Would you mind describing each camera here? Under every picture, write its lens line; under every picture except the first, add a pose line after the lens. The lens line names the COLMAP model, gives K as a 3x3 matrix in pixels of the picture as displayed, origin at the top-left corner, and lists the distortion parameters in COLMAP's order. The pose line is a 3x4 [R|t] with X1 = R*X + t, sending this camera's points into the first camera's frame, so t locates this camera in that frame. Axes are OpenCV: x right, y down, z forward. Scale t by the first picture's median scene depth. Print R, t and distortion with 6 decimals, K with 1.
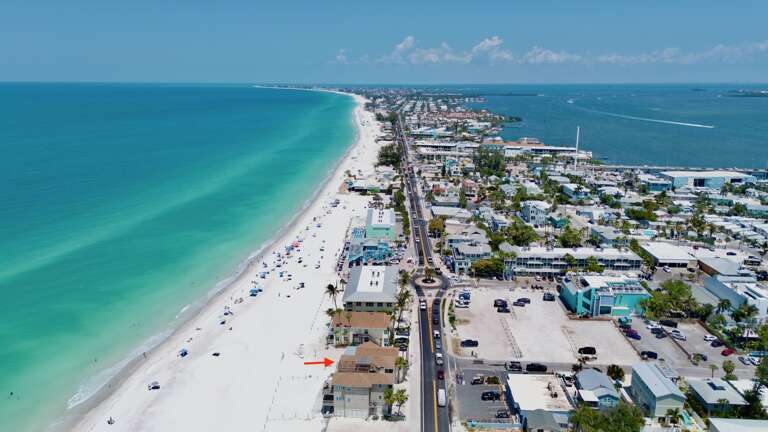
lens RADIAL K [[561.2, 0, 377.2], [0, 561.2, 218.9], [0, 0, 1]] dist [0.071784, -0.084281]
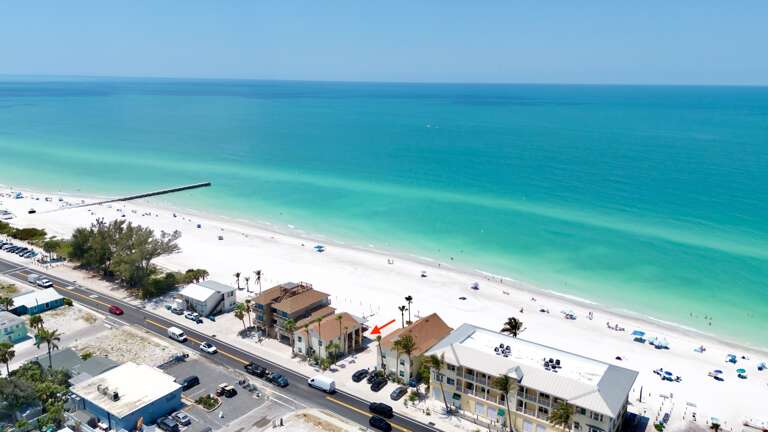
lens RADIAL K [[561.2, 0, 377.2], [0, 561.2, 218.9], [0, 0, 1]] dist [0.071784, -0.084281]
pose [[-0.532399, 0.194685, -0.823802, 0.471696], [-0.208476, 0.913061, 0.350511, -0.164773], [0.820420, 0.358355, -0.445525, 1.043272]]
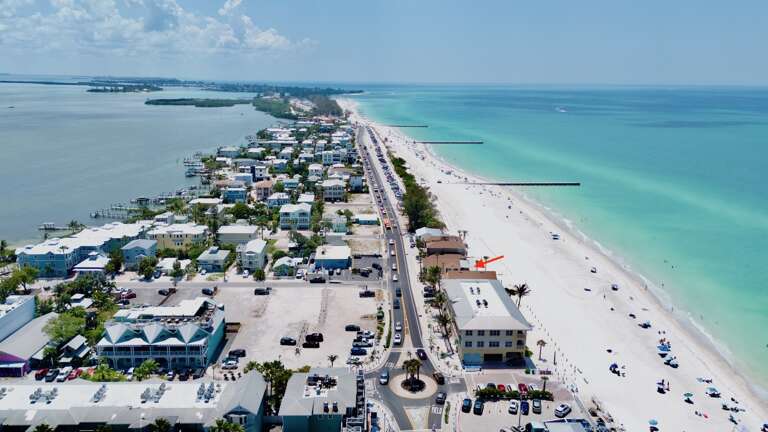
lens RADIAL K [[561.2, 0, 377.2], [0, 561.2, 218.9], [0, 0, 1]] dist [0.071784, -0.084281]
pose [[-0.997032, 0.002546, -0.076943, 0.191583], [-0.033091, 0.888242, 0.458182, -0.334648], [0.069511, 0.459368, -0.885522, 1.588937]]
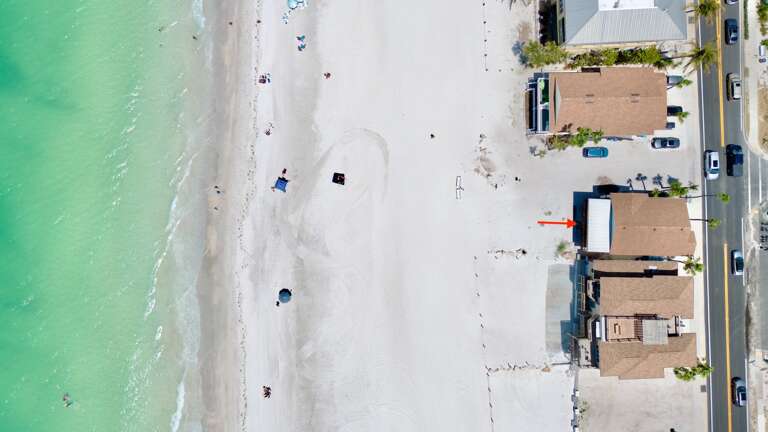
lens RADIAL K [[561.2, 0, 377.2], [0, 561.2, 218.9], [0, 0, 1]] dist [0.071784, -0.084281]
pose [[0.995182, -0.091372, 0.035554, -0.223713], [-0.012240, 0.244007, 0.969696, -0.241290], [-0.097278, -0.965459, 0.241713, 0.677365]]
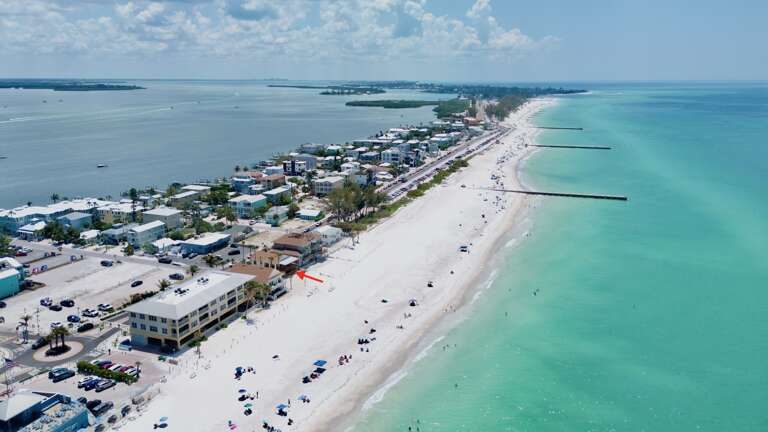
lens RADIAL K [[561.2, 0, 377.2], [0, 561.2, 218.9], [0, 0, 1]] dist [0.071784, -0.084281]
pose [[-0.945863, -0.080326, 0.314470, -0.494205], [0.073648, 0.890501, 0.448981, -0.320186], [-0.316101, 0.447834, -0.836376, 1.514357]]
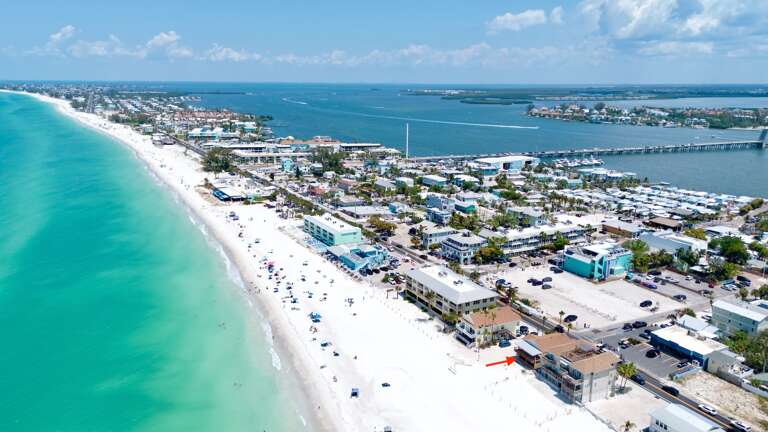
lens RADIAL K [[561.2, 0, 377.2], [0, 561.2, 218.9], [0, 0, 1]] dist [0.071784, -0.084281]
pose [[0.866010, -0.117084, 0.486125, -0.581197], [0.116413, 0.992695, 0.031707, -0.046062], [-0.486286, 0.029133, 0.873314, 0.171813]]
